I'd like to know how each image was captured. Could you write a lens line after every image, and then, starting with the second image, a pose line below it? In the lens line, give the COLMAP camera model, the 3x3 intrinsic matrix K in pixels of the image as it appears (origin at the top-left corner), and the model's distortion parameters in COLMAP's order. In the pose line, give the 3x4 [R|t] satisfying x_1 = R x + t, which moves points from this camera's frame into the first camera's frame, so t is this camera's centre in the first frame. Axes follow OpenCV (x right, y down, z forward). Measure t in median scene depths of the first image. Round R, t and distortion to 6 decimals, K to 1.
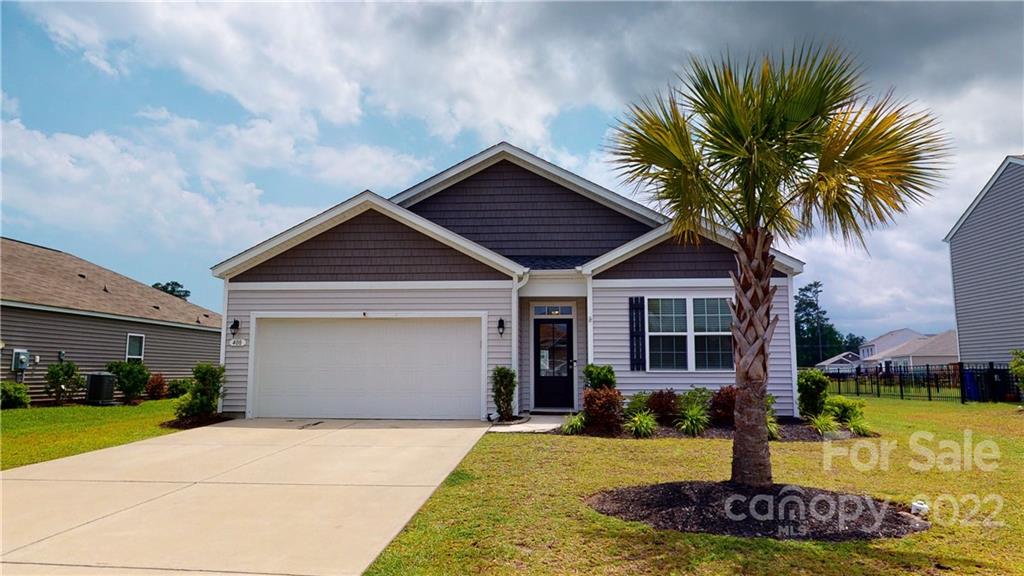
lens RADIAL K [[727.0, 0, 511.0], [0, 727.0, 285.0], [0, 0, 1]] dist [0.014662, -0.002468]
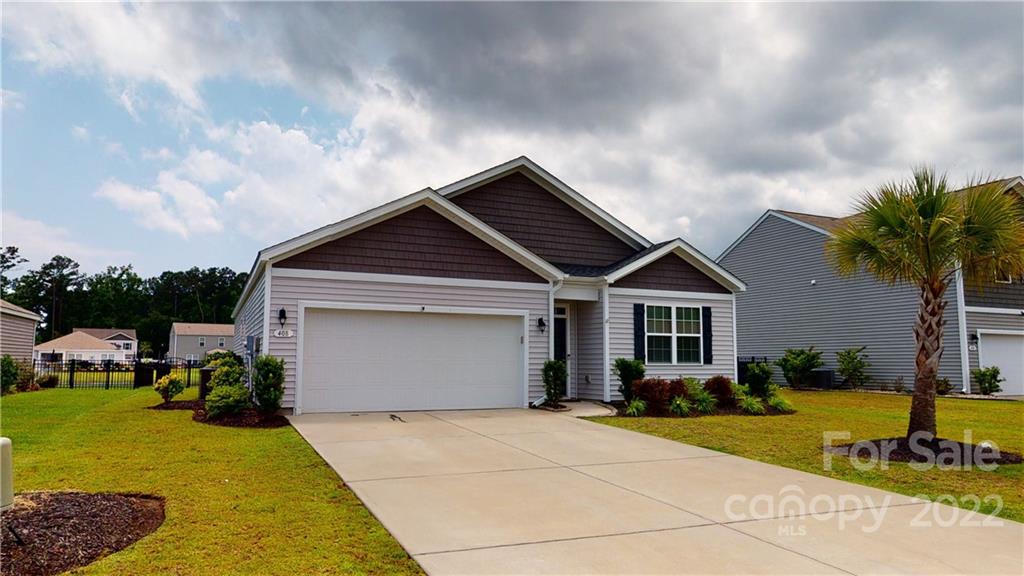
lens RADIAL K [[727.0, 0, 520.7], [0, 727.0, 291.8], [0, 0, 1]] dist [0.014662, -0.002468]
pose [[0.862144, 0.051134, 0.504076, -0.609309], [-0.061582, 0.998094, 0.004078, 0.003946], [-0.502906, -0.034557, 0.863650, 0.049234]]
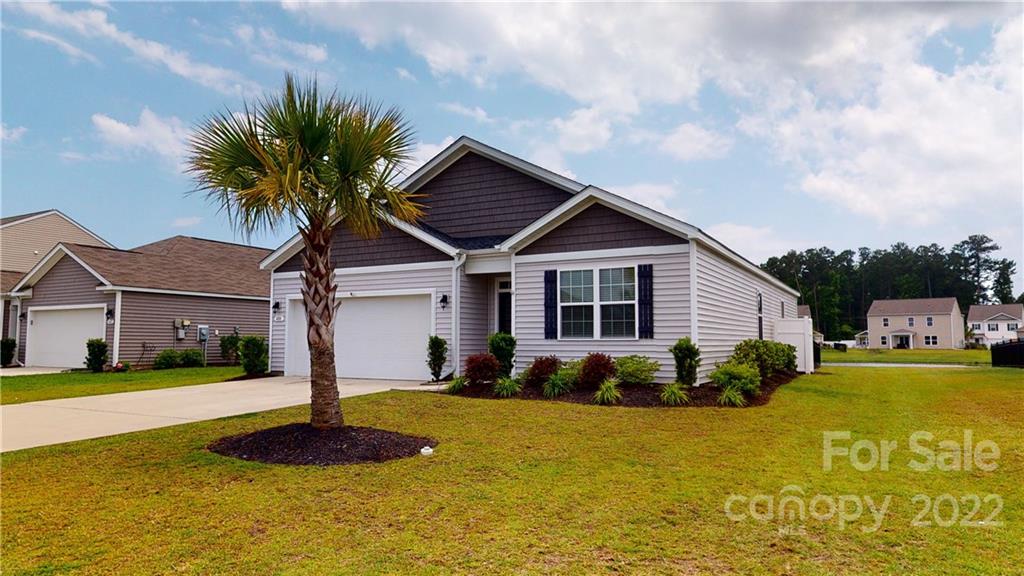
lens RADIAL K [[706.6, 0, 509.0], [0, 706.6, 279.1], [0, 0, 1]] dist [0.001715, 0.001012]
pose [[0.900303, -0.040818, -0.433346, 0.562494], [0.053903, 0.998385, 0.017946, 0.007706], [0.431914, -0.039515, 0.901049, 0.040602]]
